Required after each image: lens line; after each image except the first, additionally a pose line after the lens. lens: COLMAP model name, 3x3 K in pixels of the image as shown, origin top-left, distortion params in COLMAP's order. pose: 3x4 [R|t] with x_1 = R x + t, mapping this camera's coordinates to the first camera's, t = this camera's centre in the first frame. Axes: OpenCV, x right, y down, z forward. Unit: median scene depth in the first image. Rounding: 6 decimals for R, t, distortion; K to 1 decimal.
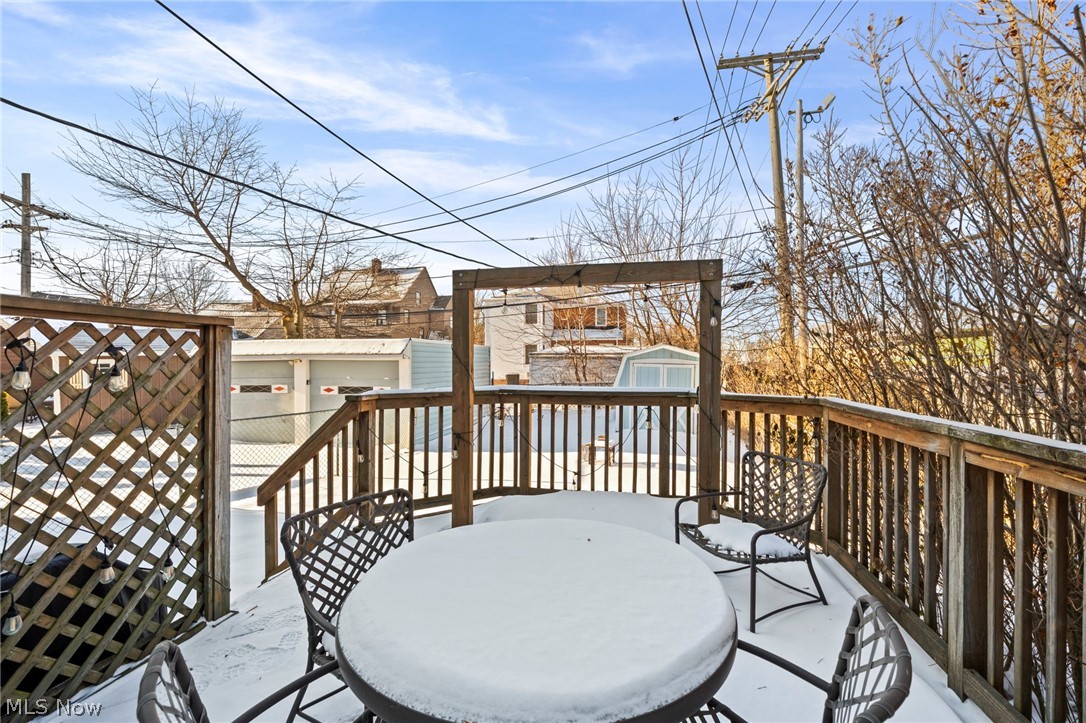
lens RADIAL K [[470.7, 0, 544.1], [0, 470.7, 362.4], [0, 0, 1]] dist [-0.000804, -0.000038]
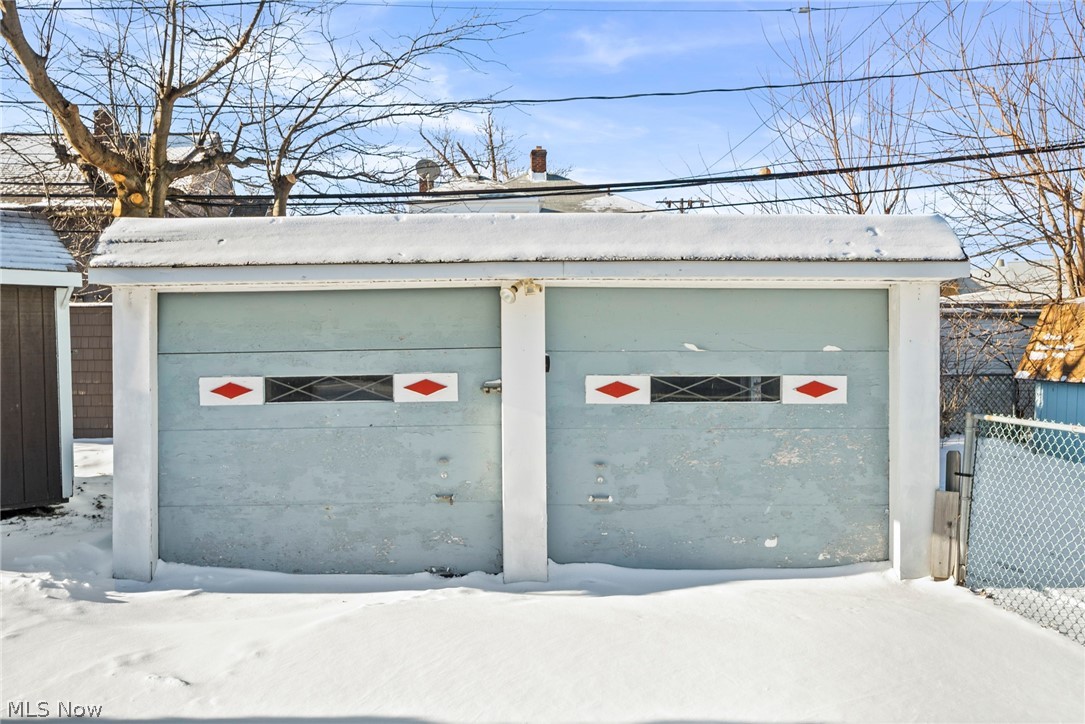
lens RADIAL K [[860.1, 0, 542.4], [0, 860.1, 369.8], [0, 0, 1]] dist [0.001604, -0.002096]
pose [[0.986372, -0.002493, 0.164510, -0.579843], [0.001352, 0.999974, 0.007045, 0.041850], [-0.164524, -0.006727, 0.986350, 0.467721]]
